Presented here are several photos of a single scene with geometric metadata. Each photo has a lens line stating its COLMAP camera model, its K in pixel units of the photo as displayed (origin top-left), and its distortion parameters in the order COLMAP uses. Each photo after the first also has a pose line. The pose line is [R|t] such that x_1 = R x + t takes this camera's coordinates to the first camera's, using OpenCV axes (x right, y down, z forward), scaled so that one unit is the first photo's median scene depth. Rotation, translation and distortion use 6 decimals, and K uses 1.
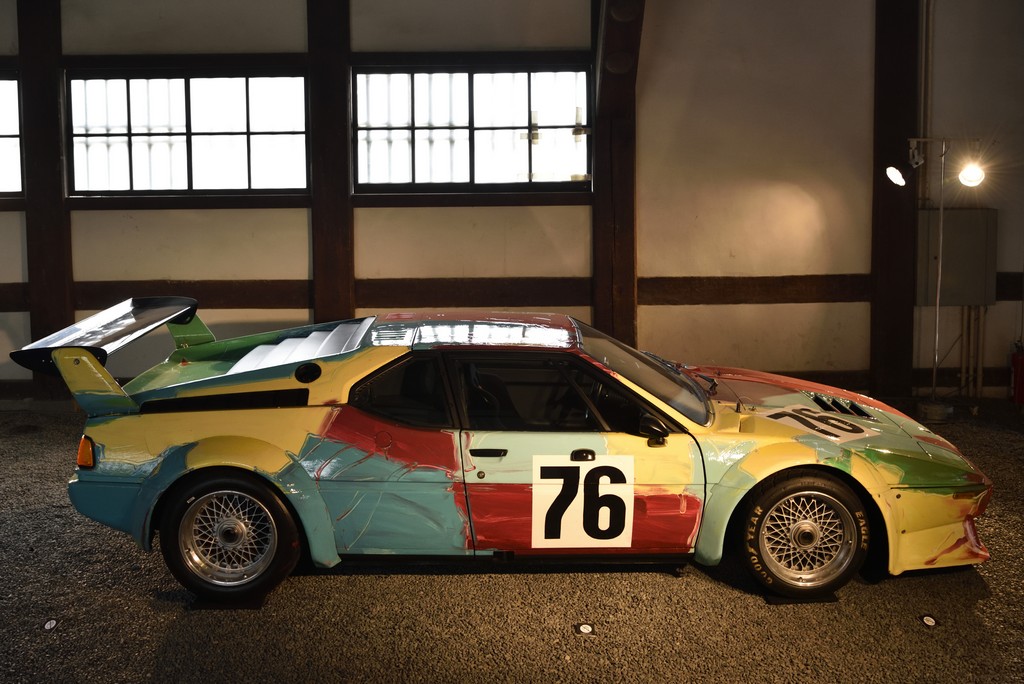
lens RADIAL K [[1165.3, 0, 511.9], [0, 1165.3, 235.8], [0, 0, 1]] dist [-0.007777, -0.013918]
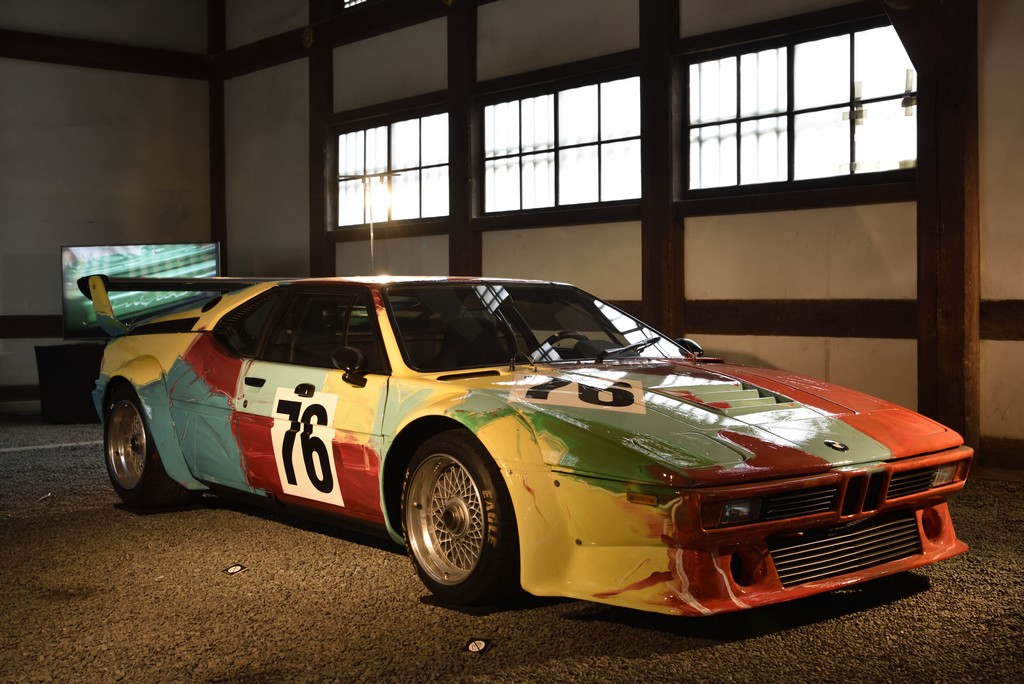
lens RADIAL K [[1272.6, 0, 512.0], [0, 1272.6, 342.0], [0, 0, 1]] dist [0.002884, -0.003100]
pose [[0.641587, 0.032667, -0.766354, 0.523882], [-0.064745, 0.997834, -0.011669, 0.089708], [0.764313, 0.057104, 0.642312, 0.293296]]
